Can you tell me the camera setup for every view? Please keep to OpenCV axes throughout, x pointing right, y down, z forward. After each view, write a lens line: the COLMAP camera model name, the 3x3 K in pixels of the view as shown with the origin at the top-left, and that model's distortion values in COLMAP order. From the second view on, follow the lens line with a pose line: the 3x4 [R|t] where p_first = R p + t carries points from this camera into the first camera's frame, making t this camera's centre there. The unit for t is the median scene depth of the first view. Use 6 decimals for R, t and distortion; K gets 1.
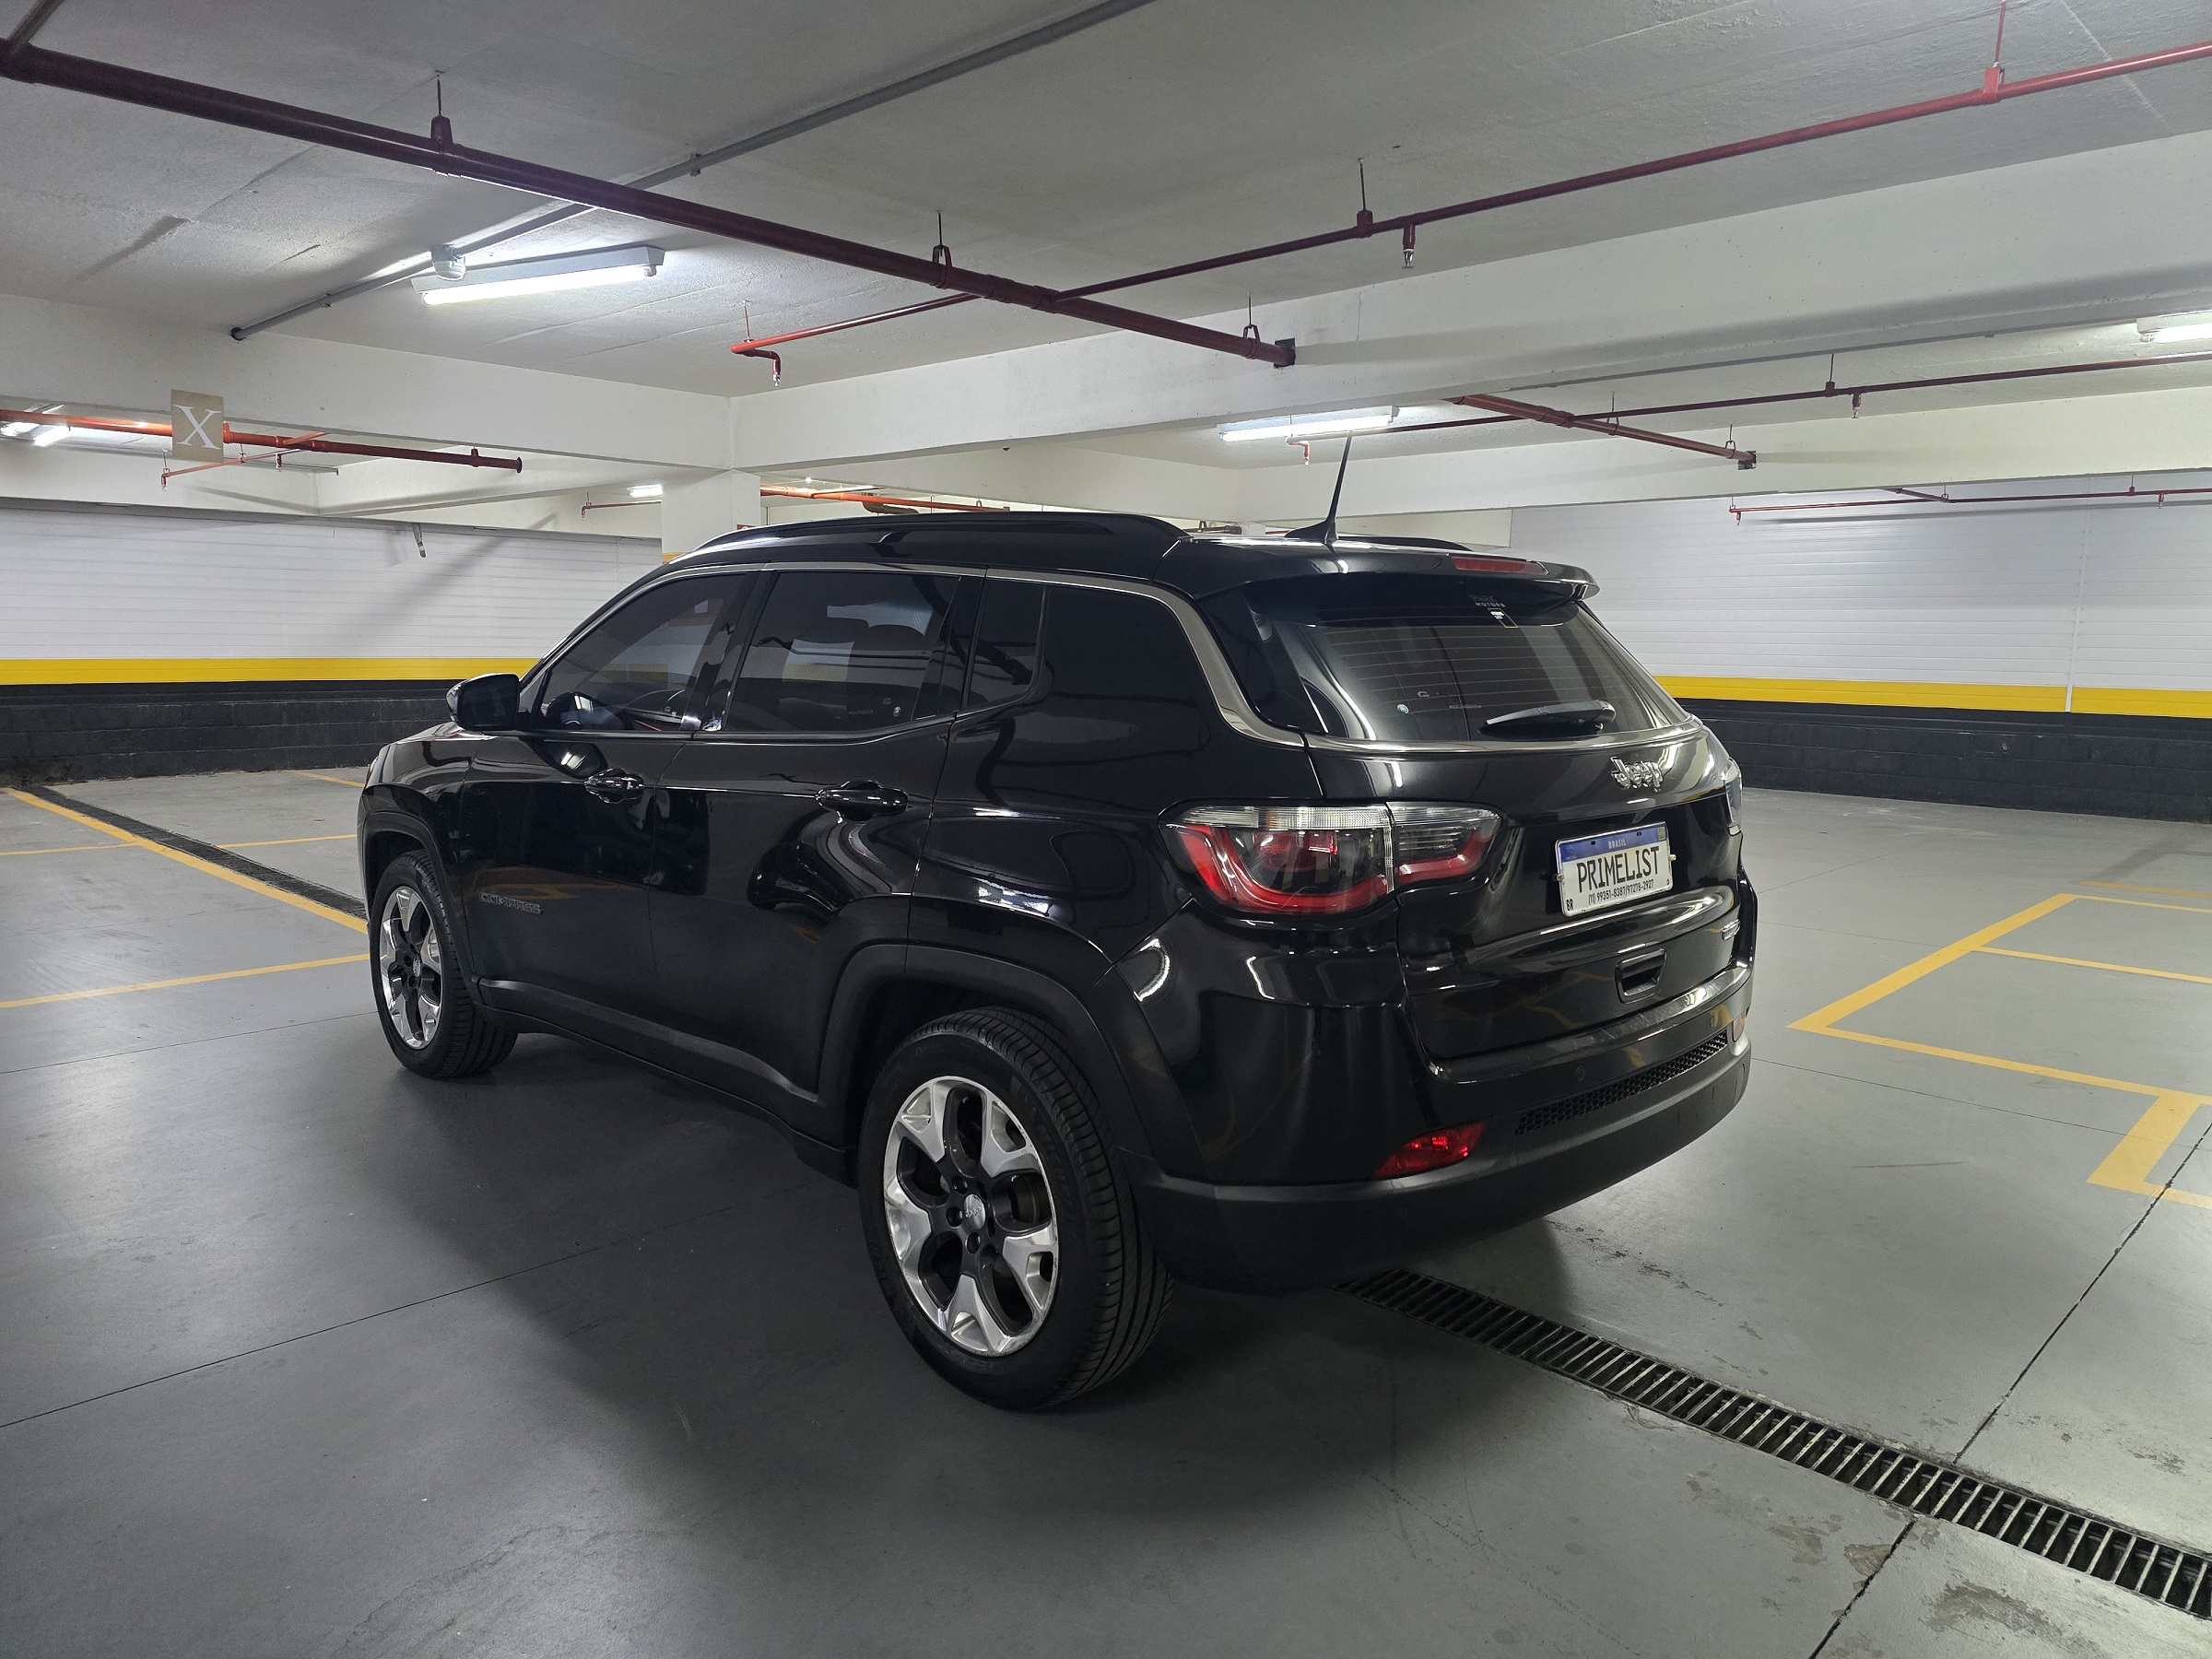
lens RADIAL K [[1508.3, 0, 1106.0], [0, 1508.3, 829.5], [0, 0, 1]] dist [0.062419, -0.067759]
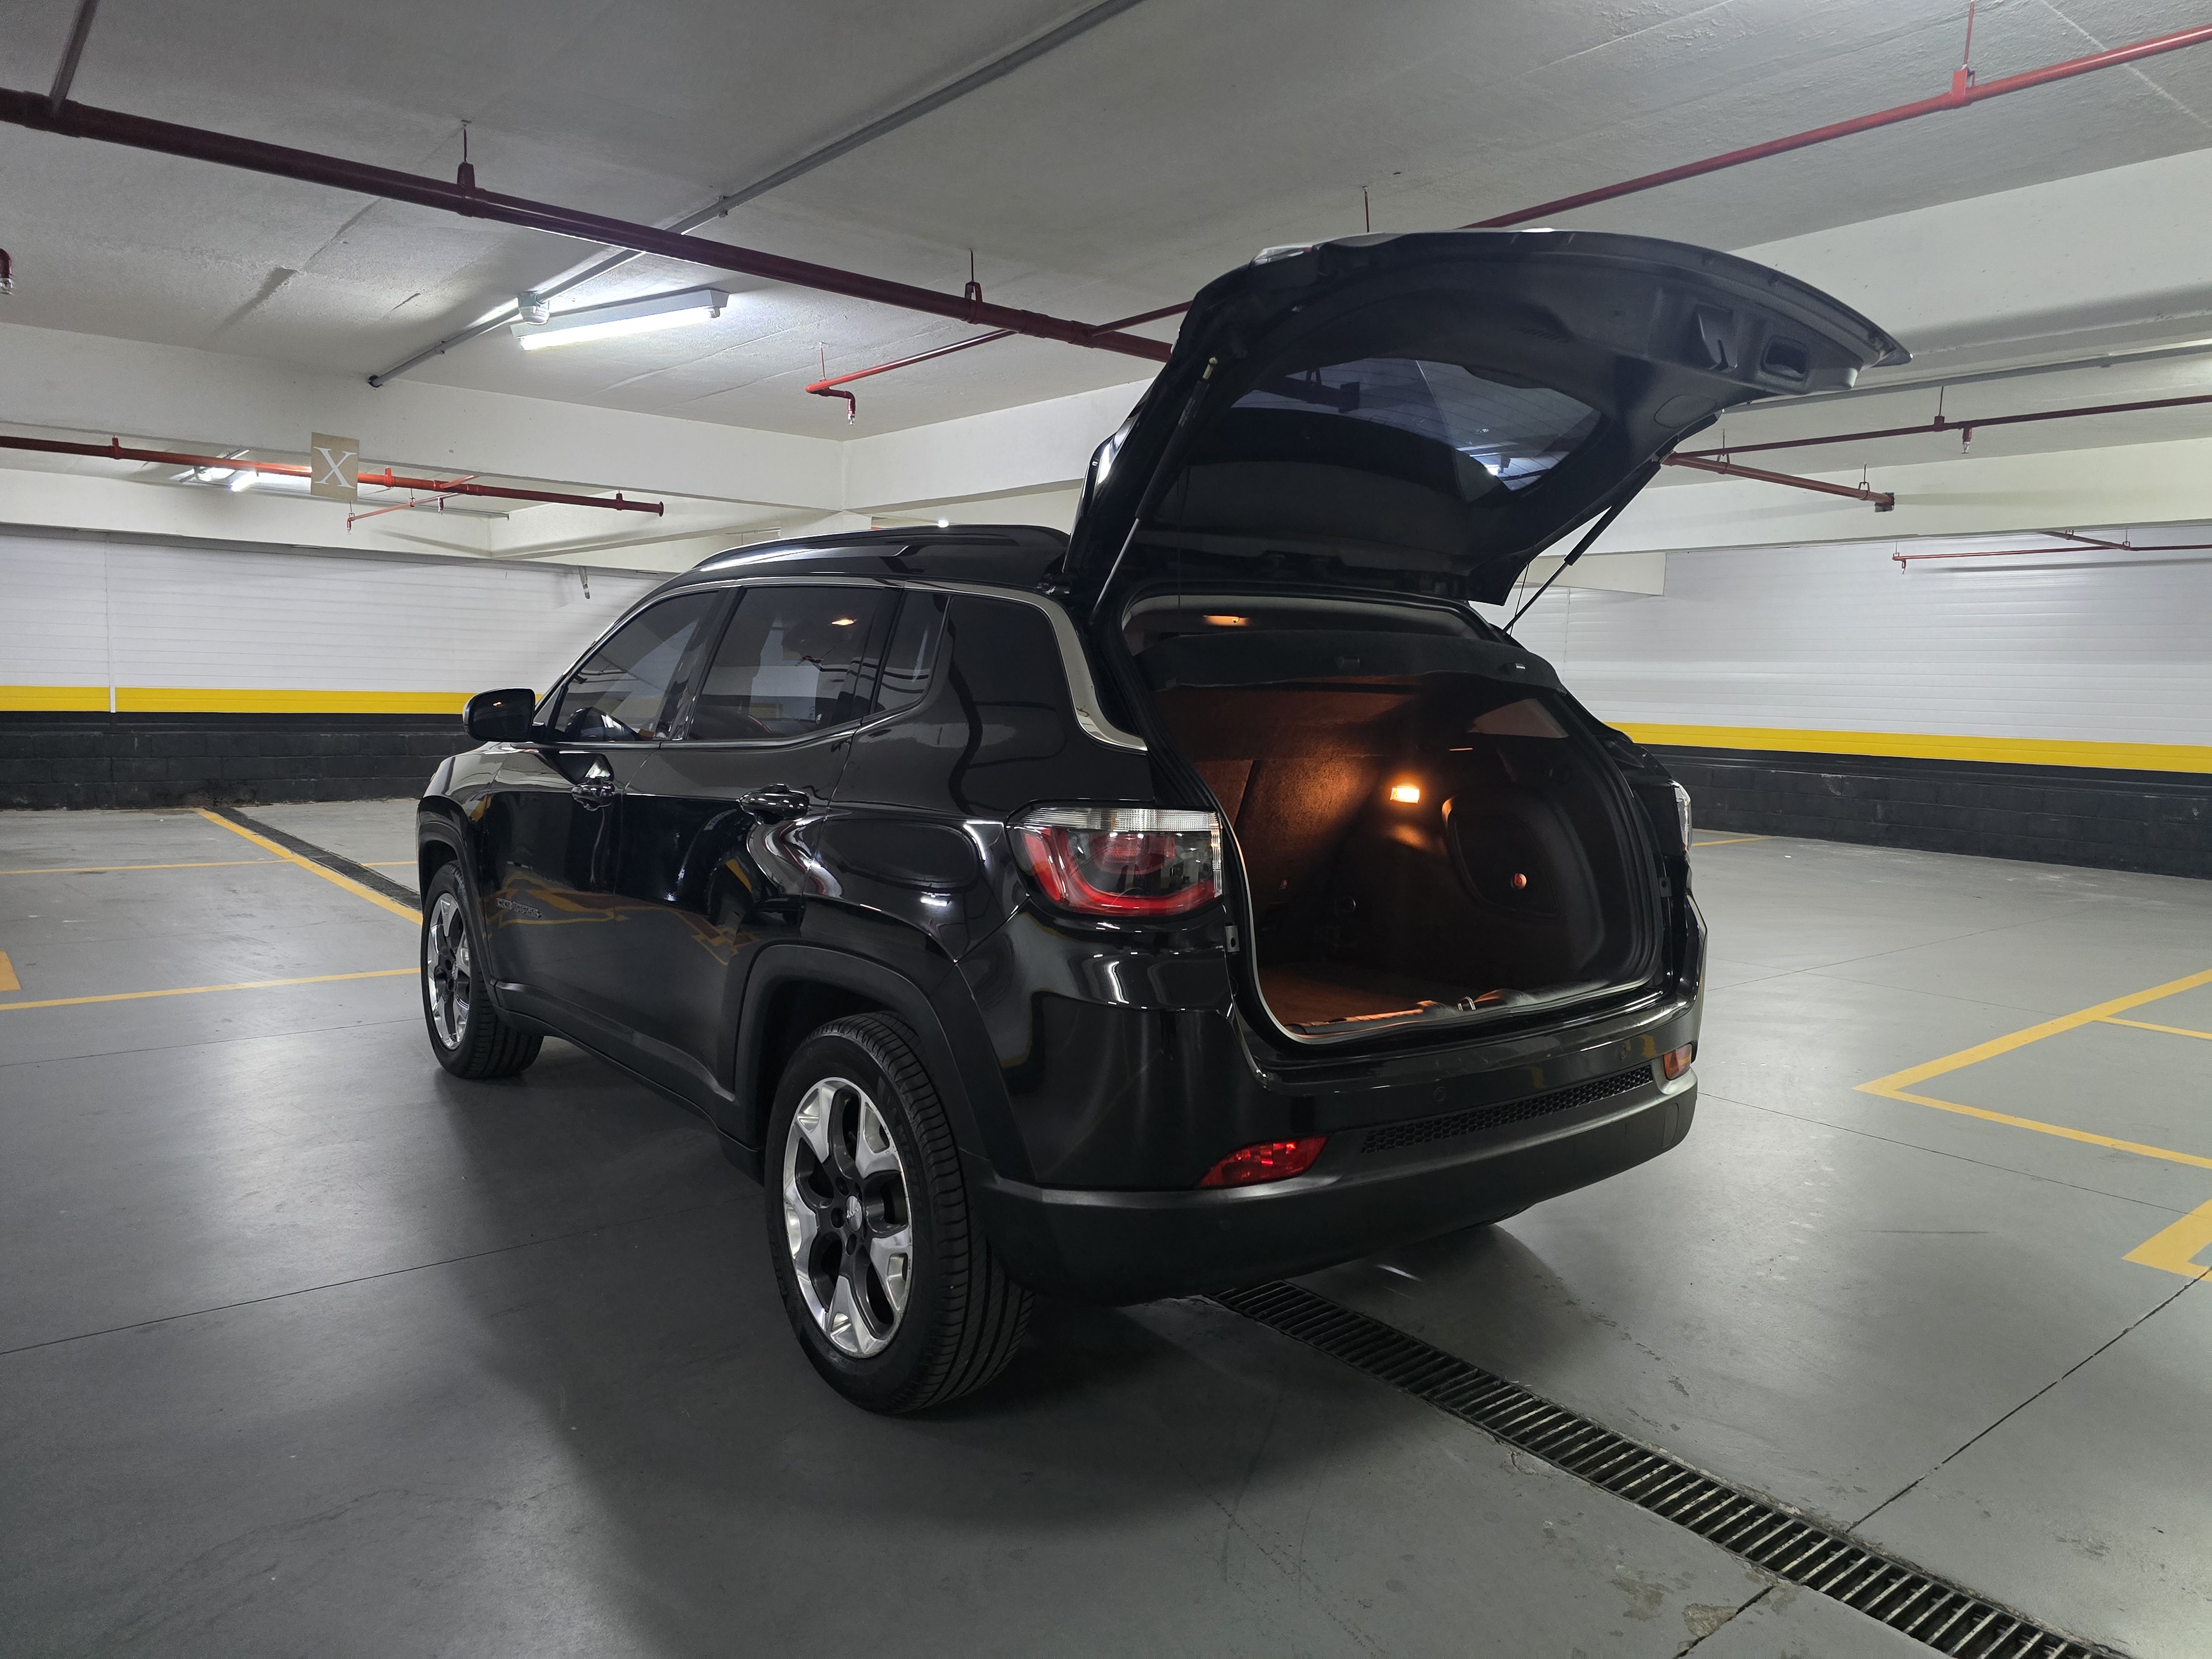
lens RADIAL K [[1518.7, 0, 1106.0], [0, 1518.7, 829.5], [0, 0, 1]] dist [0.049971, -0.055646]
pose [[0.993777, 0.023872, -0.108804, 0.104799], [-0.027465, 0.999122, -0.031649, 0.014496], [0.107953, 0.034440, 0.993559, 0.001718]]
